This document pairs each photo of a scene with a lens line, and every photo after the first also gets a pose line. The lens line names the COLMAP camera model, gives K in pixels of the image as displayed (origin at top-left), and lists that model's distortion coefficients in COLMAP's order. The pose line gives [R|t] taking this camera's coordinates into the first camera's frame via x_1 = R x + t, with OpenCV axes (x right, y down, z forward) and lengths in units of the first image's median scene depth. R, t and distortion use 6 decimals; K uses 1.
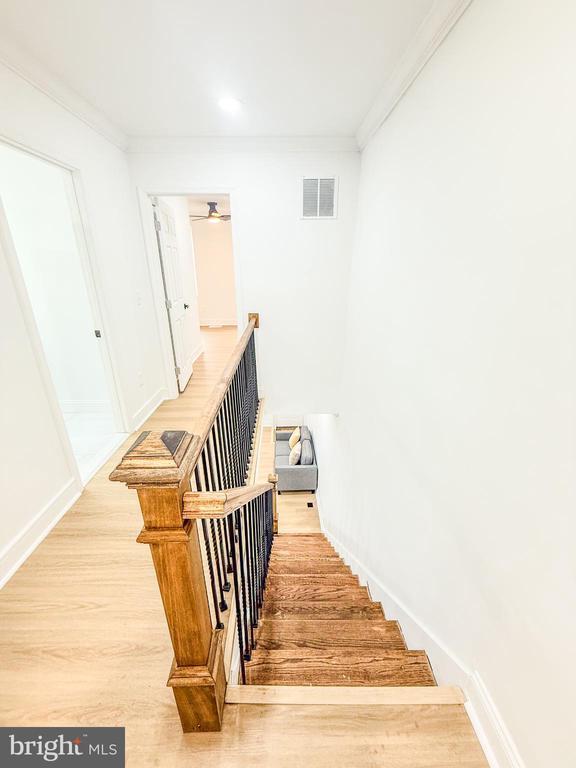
lens RADIAL K [[308.9, 0, 291.5], [0, 308.9, 384.3], [0, 0, 1]] dist [0.001756, 0.000086]
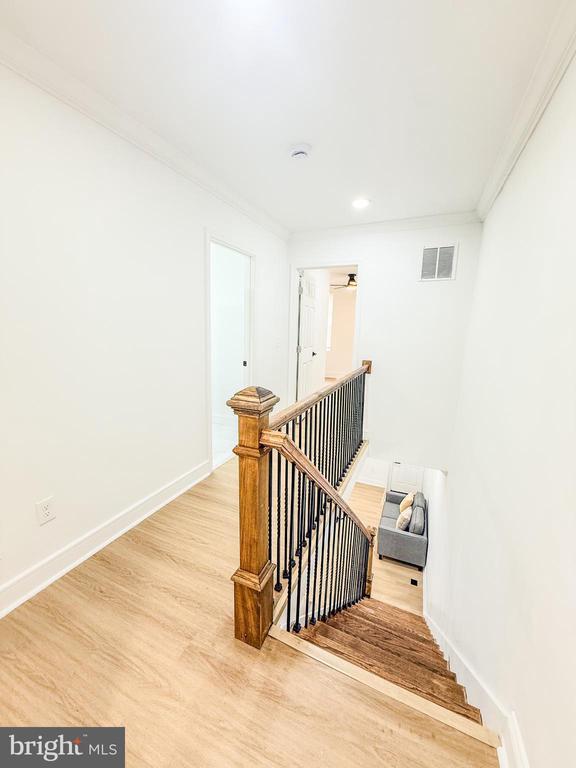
lens RADIAL K [[311.6, 0, 289.3], [0, 311.6, 381.6], [0, 0, 1]] dist [-0.000323, -0.000111]
pose [[0.905100, 0.091248, -0.415292, 0.126295], [-0.174312, 0.970483, -0.166667, 0.106533], [0.387826, 0.223240, 0.894290, -0.134109]]
